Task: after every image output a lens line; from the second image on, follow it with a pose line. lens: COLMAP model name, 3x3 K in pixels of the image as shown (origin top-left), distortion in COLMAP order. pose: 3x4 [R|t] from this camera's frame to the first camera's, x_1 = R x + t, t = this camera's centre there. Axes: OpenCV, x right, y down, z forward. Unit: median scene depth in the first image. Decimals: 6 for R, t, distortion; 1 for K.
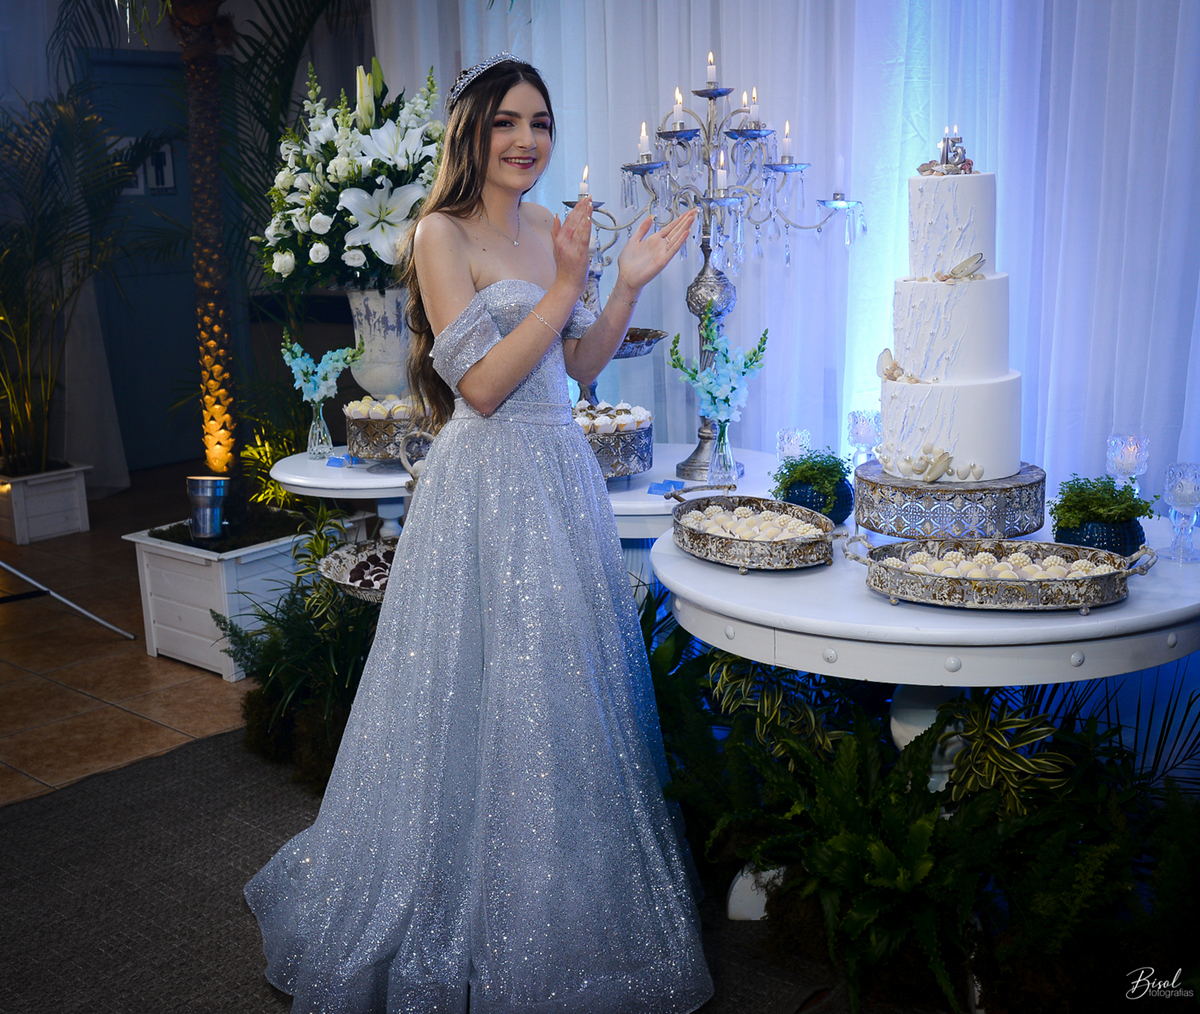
lens RADIAL K [[1510.1, 0, 528.5], [0, 1510.1, 486.3], [0, 0, 1]] dist [-0.048444, 0.027855]
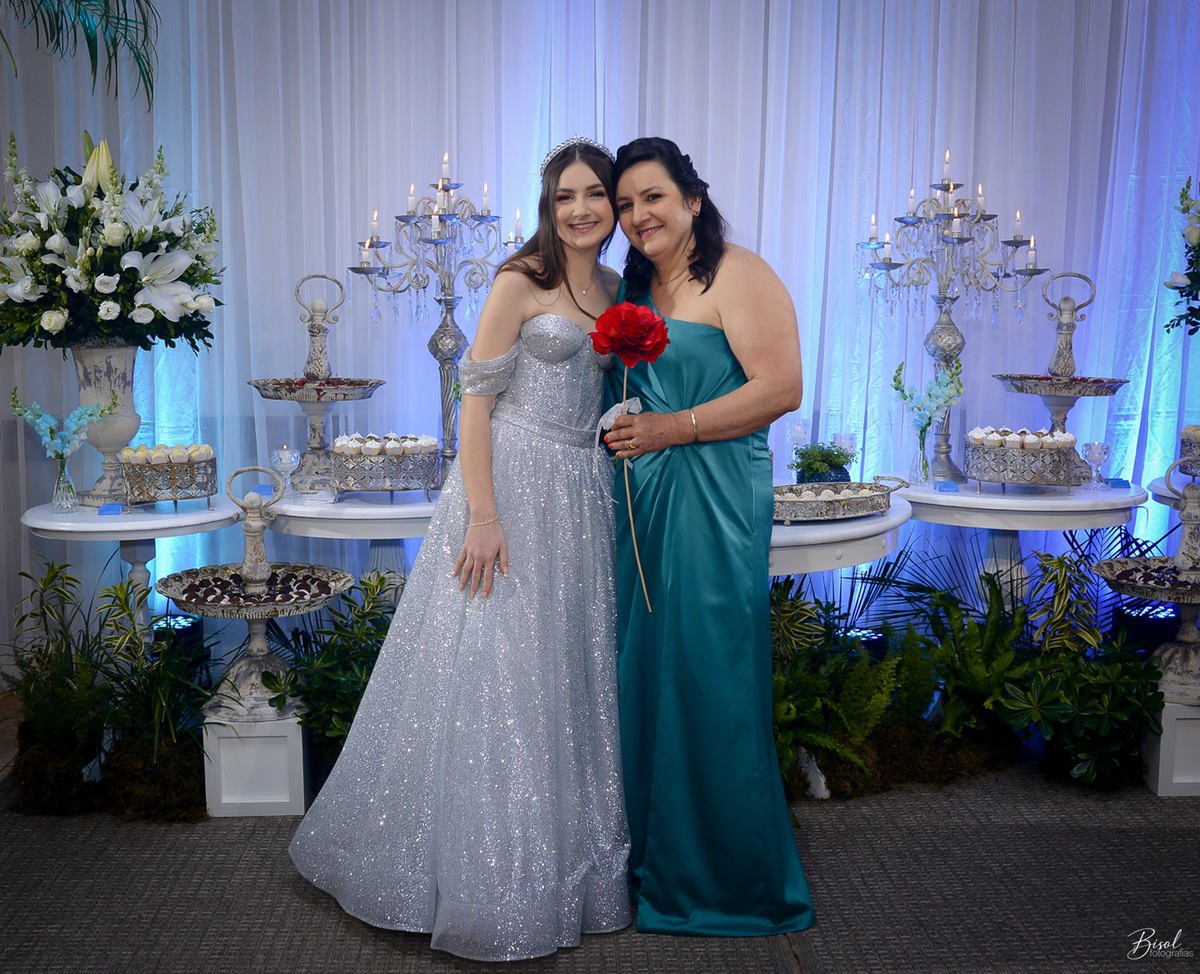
lens RADIAL K [[1473.5, 0, 577.1], [0, 1473.5, 480.7], [0, 0, 1]] dist [-0.055353, 0.052789]
pose [[0.708510, -0.071975, 0.702021, -0.625739], [0.122145, 0.992279, -0.021540, 0.025567], [-0.695050, 0.101010, 0.711830, 0.049484]]
